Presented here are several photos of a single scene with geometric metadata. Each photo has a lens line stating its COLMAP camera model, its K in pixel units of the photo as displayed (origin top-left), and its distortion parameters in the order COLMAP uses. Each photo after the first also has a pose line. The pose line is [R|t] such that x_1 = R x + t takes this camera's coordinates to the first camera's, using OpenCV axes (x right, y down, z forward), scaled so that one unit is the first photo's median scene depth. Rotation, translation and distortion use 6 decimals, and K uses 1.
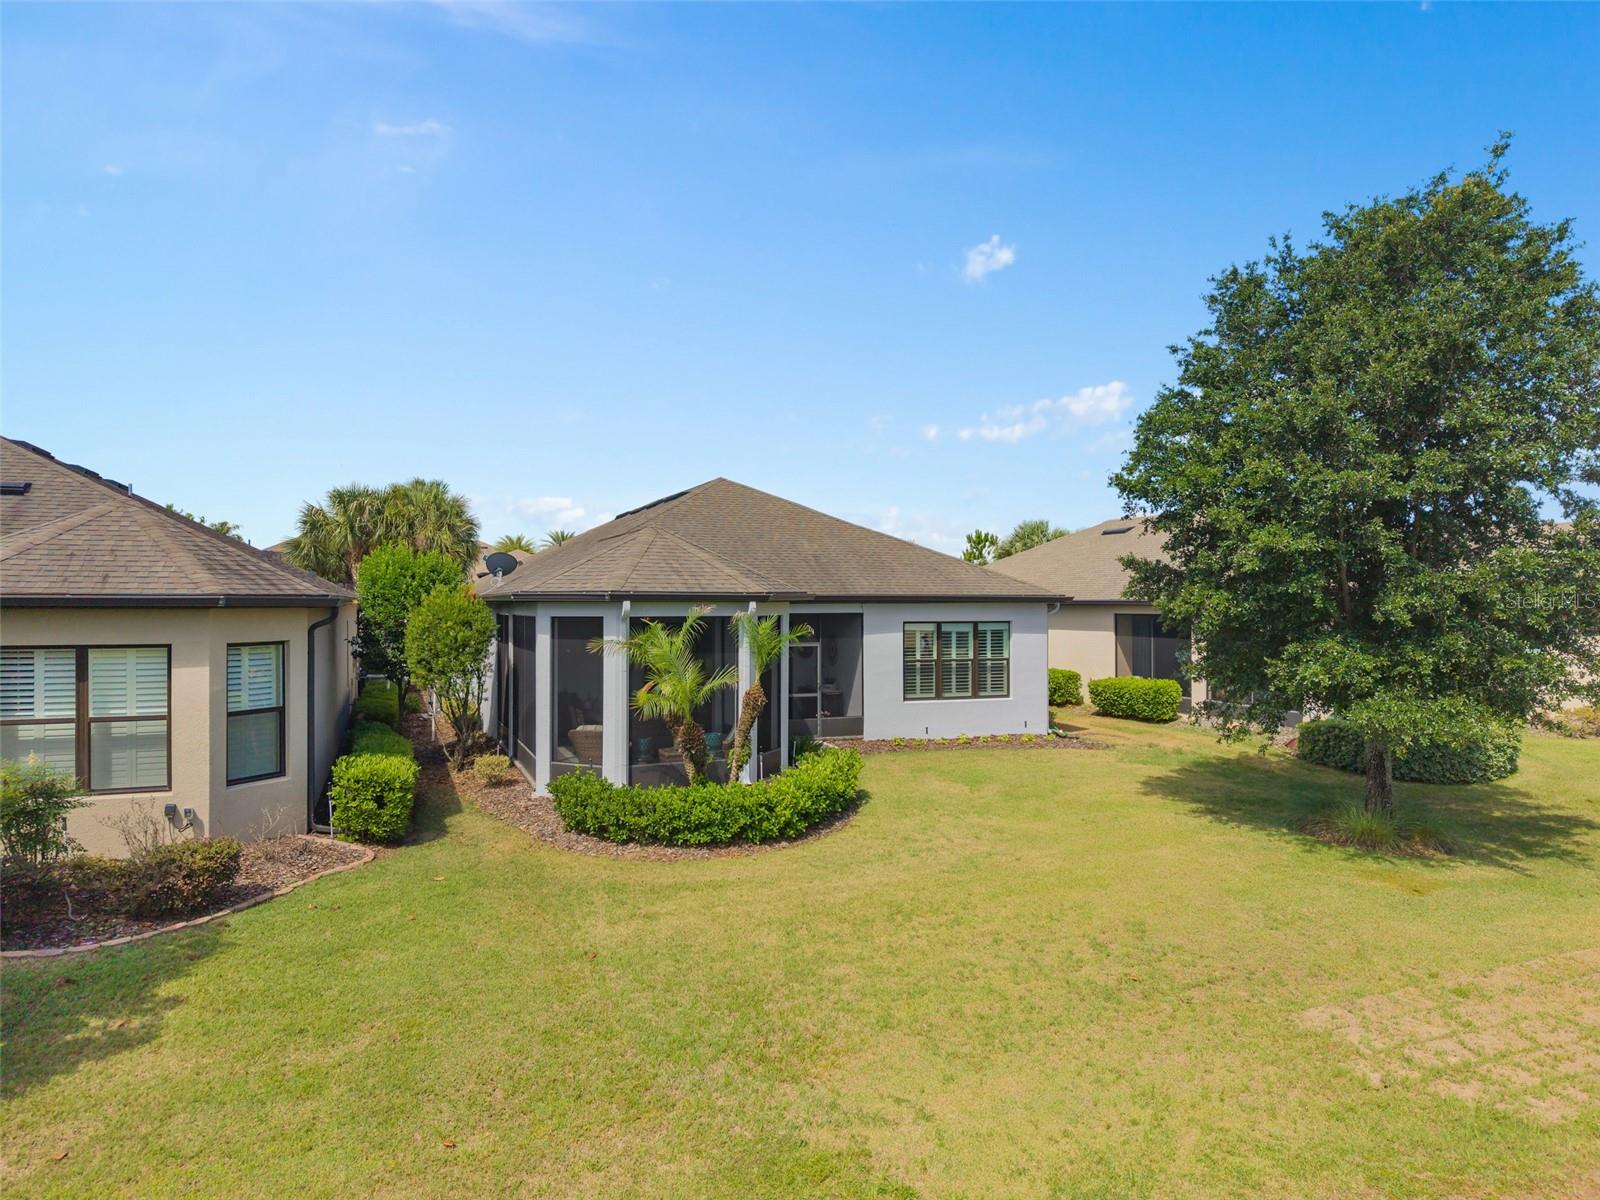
lens RADIAL K [[1123.1, 0, 800.0], [0, 1123.1, 600.0], [0, 0, 1]] dist [0.033139, -0.028132]
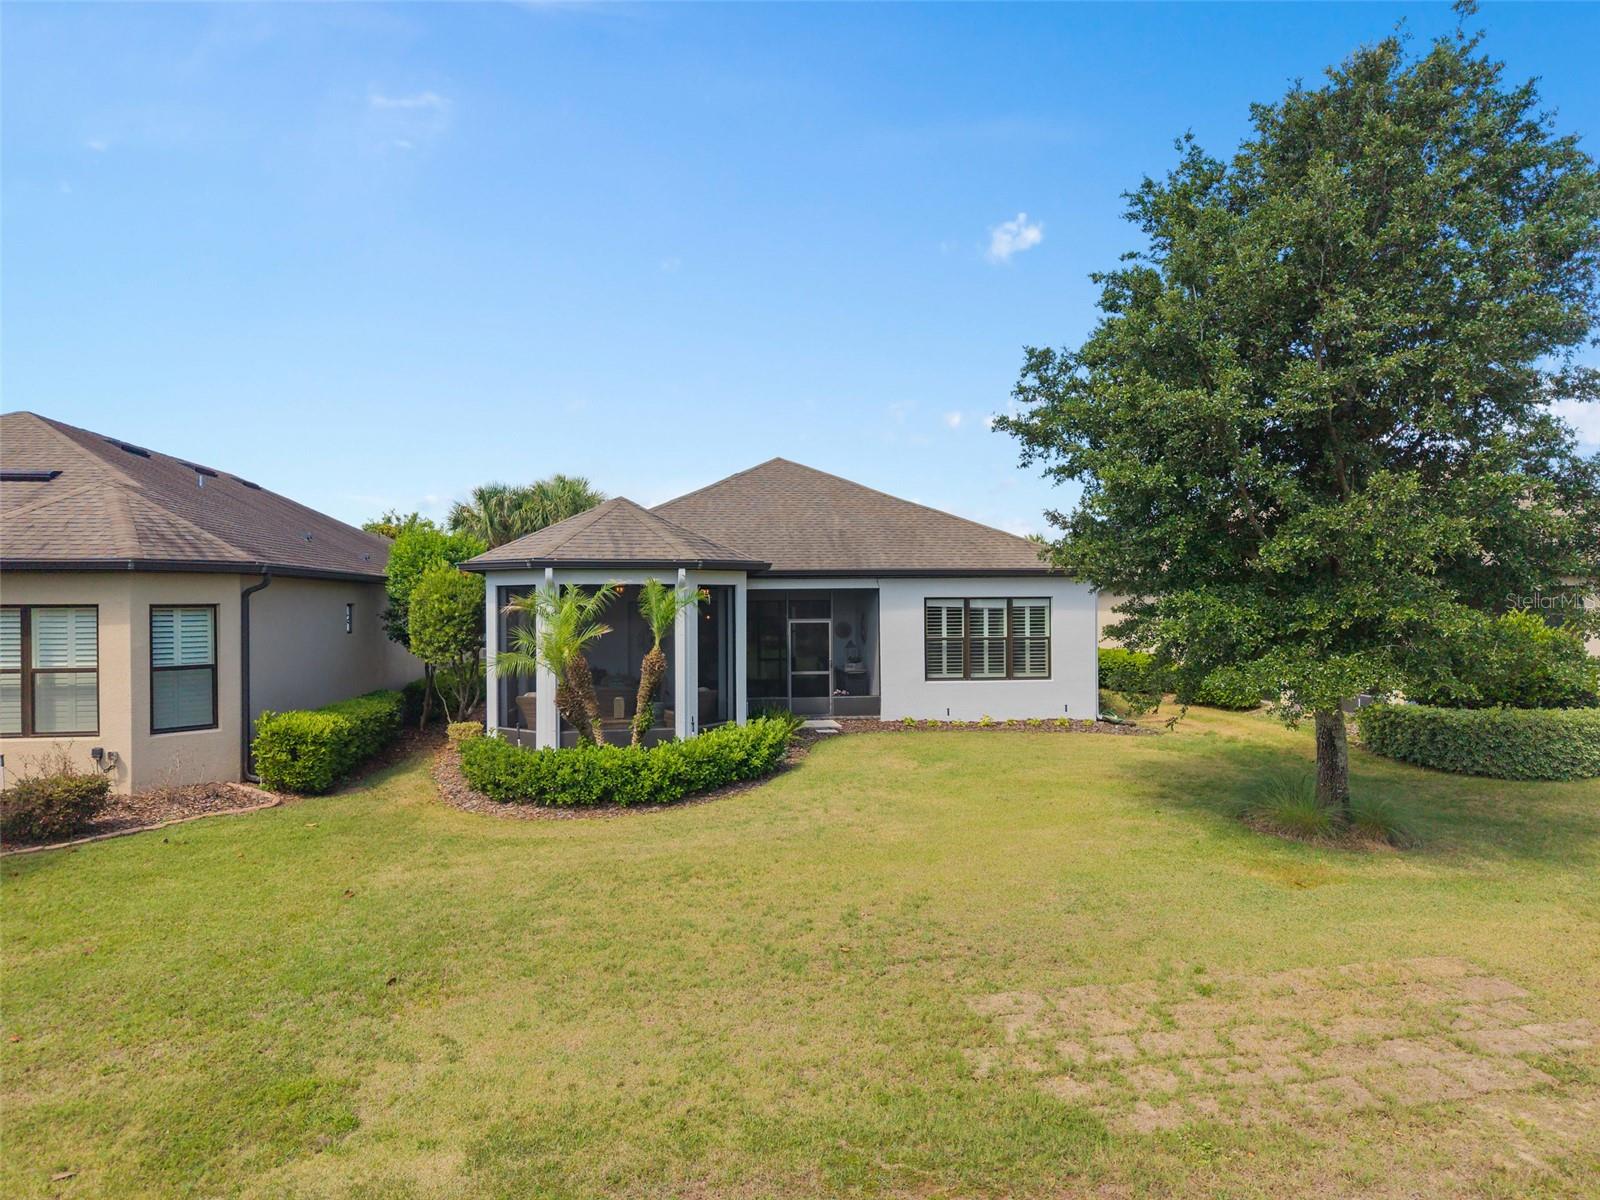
lens RADIAL K [[1123.1, 0, 680.9], [0, 1123.1, 594.0], [0, 0, 1]] dist [0.031874, -0.031750]
pose [[0.970212, -0.006193, -0.242179, 0.251511], [0.006658, 0.999977, 0.001102, 0.028949], [0.242167, -0.002682, 0.970231, 0.053012]]
